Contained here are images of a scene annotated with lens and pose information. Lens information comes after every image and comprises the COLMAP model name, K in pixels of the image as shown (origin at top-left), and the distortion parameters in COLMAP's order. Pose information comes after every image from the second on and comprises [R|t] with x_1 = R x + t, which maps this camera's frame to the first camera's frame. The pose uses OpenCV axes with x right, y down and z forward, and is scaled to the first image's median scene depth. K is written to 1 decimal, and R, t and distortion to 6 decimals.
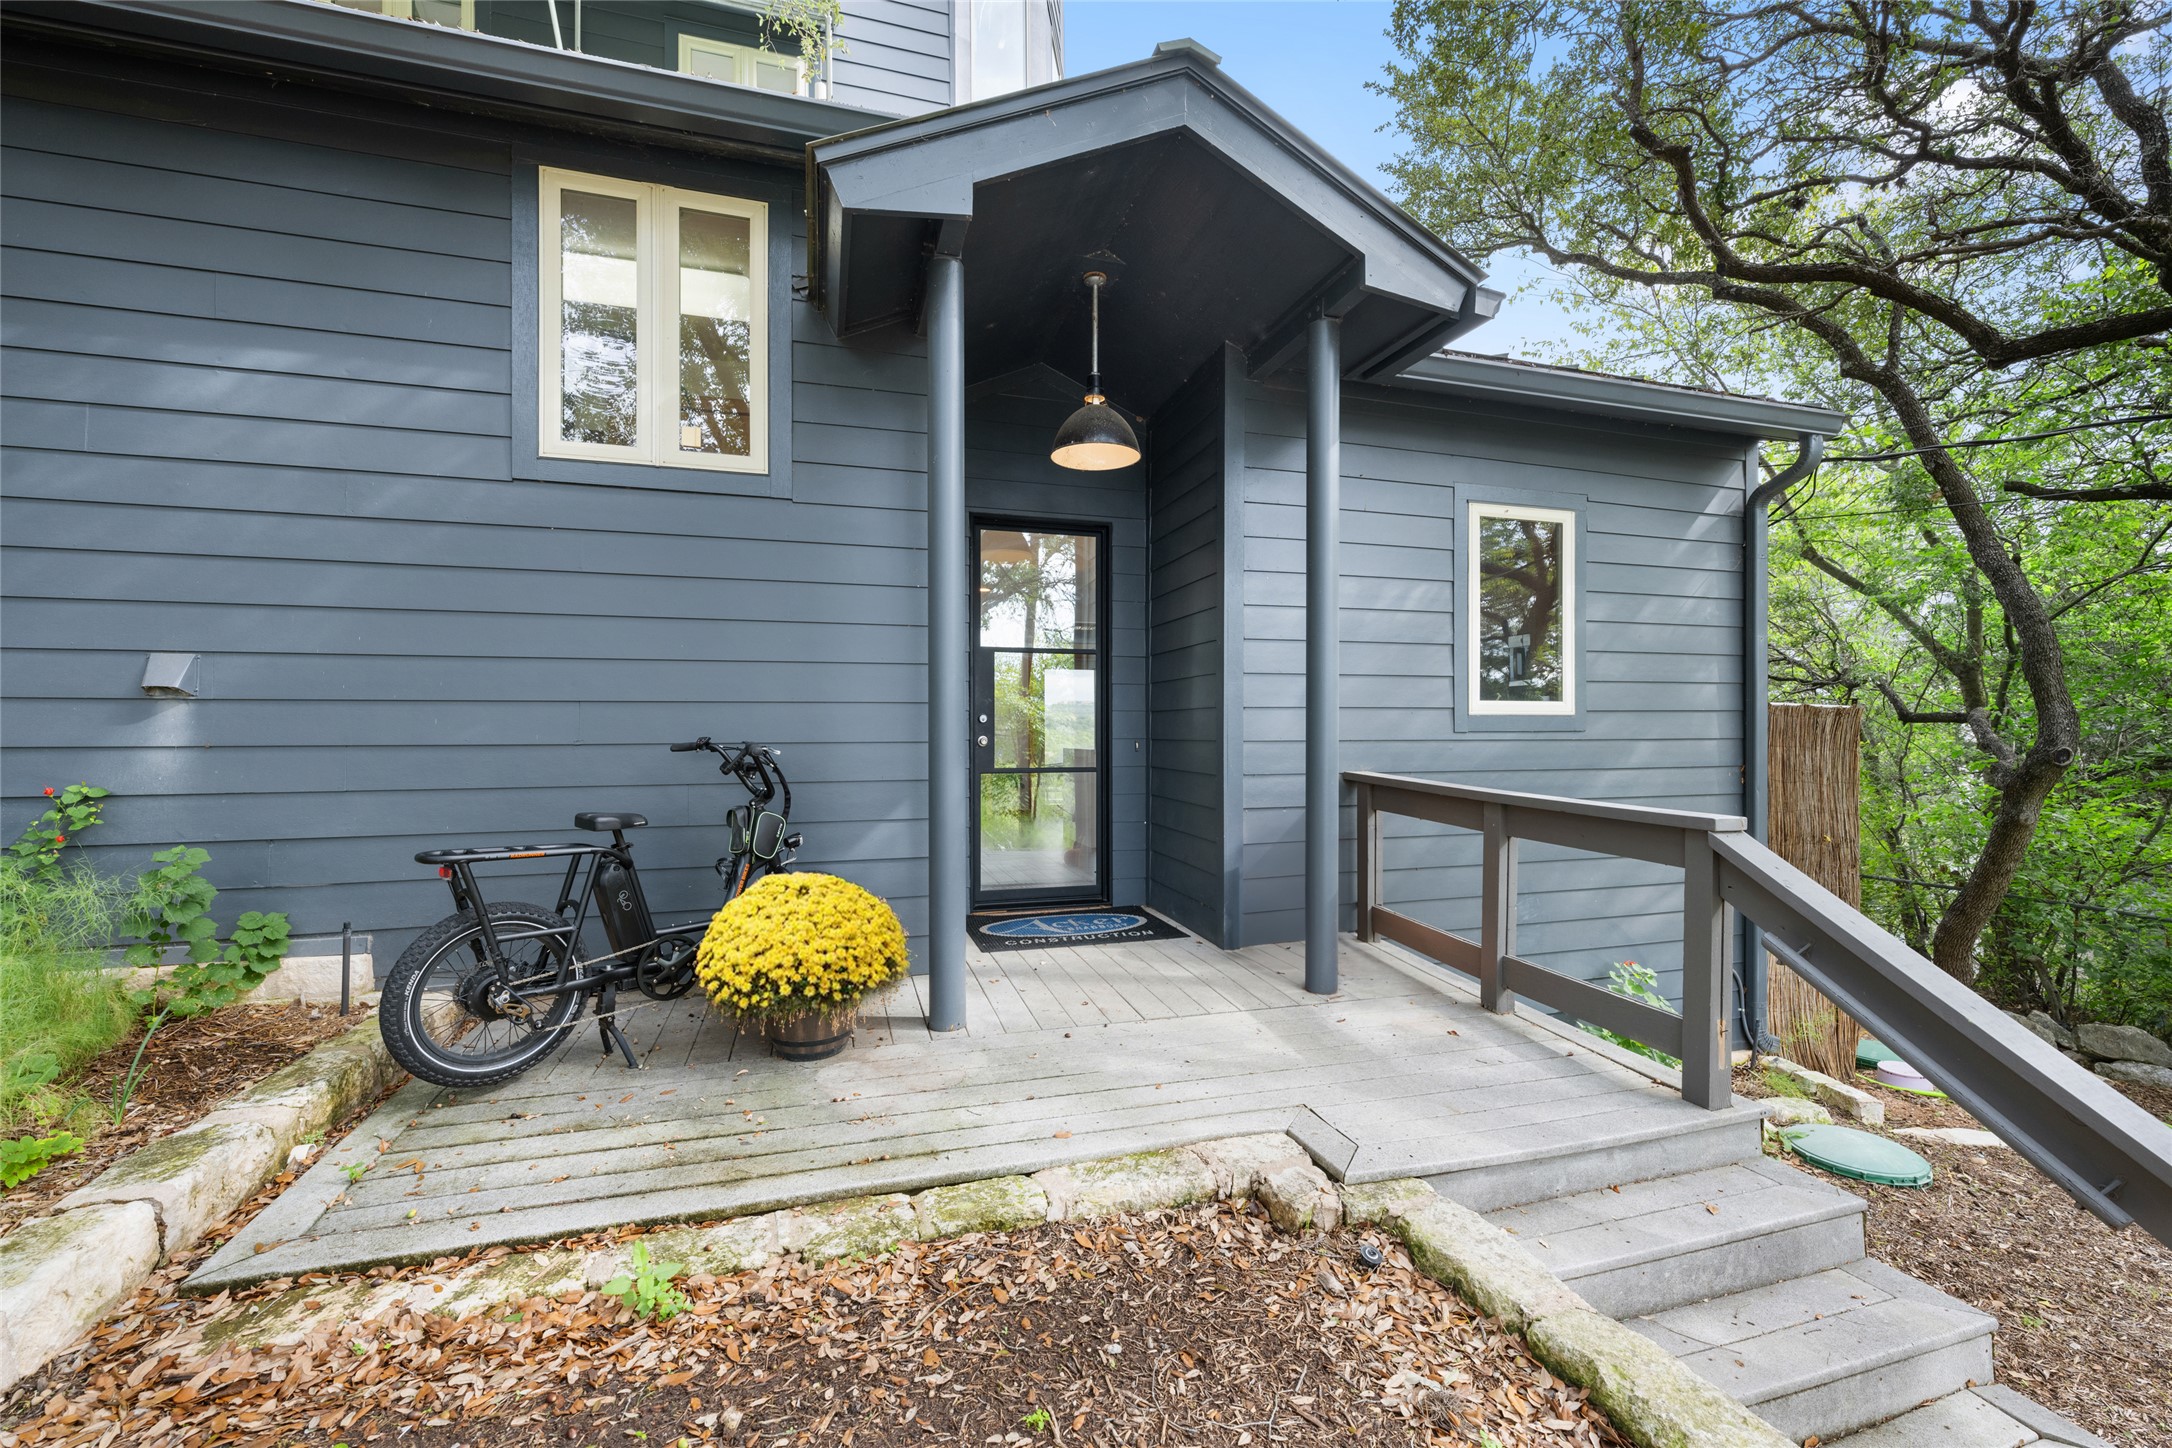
lens RADIAL K [[871.8, 0, 1086.0], [0, 871.8, 724.0], [0, 0, 1]] dist [0.000114, 0.000095]
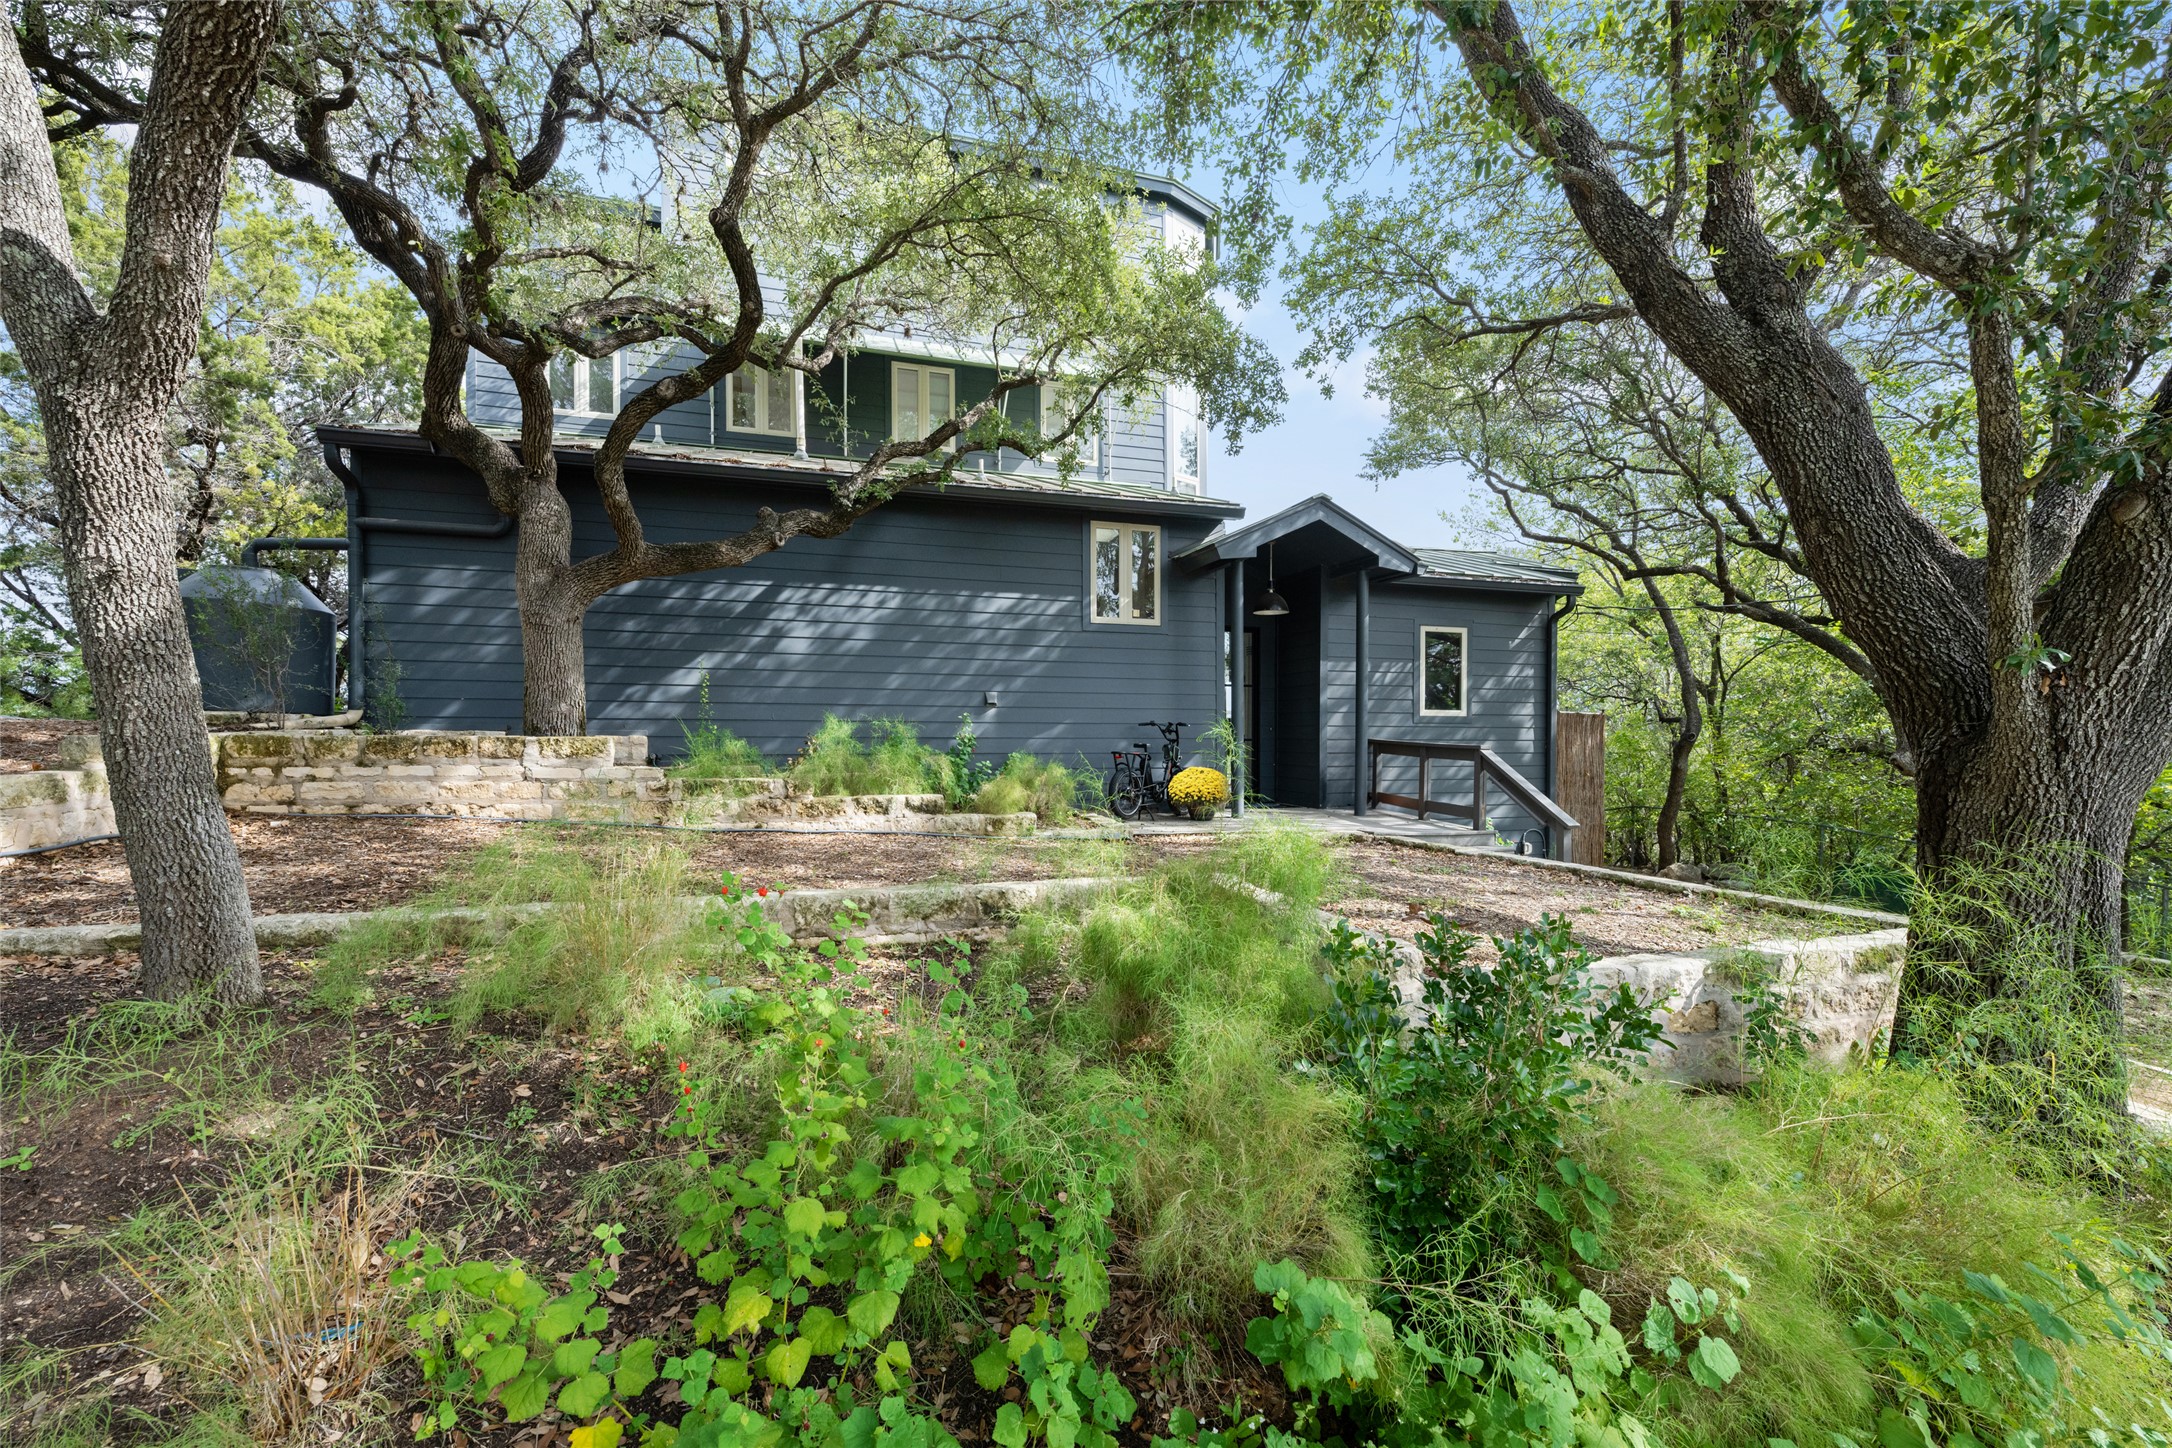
lens RADIAL K [[871.8, 0, 1086.0], [0, 871.8, 724.0], [0, 0, 1]] dist [0.000114, 0.000095]
pose [[0.999983, 0.005661, 0.001529, -0.545604], [-0.005655, 0.999978, -0.003542, 0.030136], [-0.001549, 0.003533, 0.999993, -1.581034]]
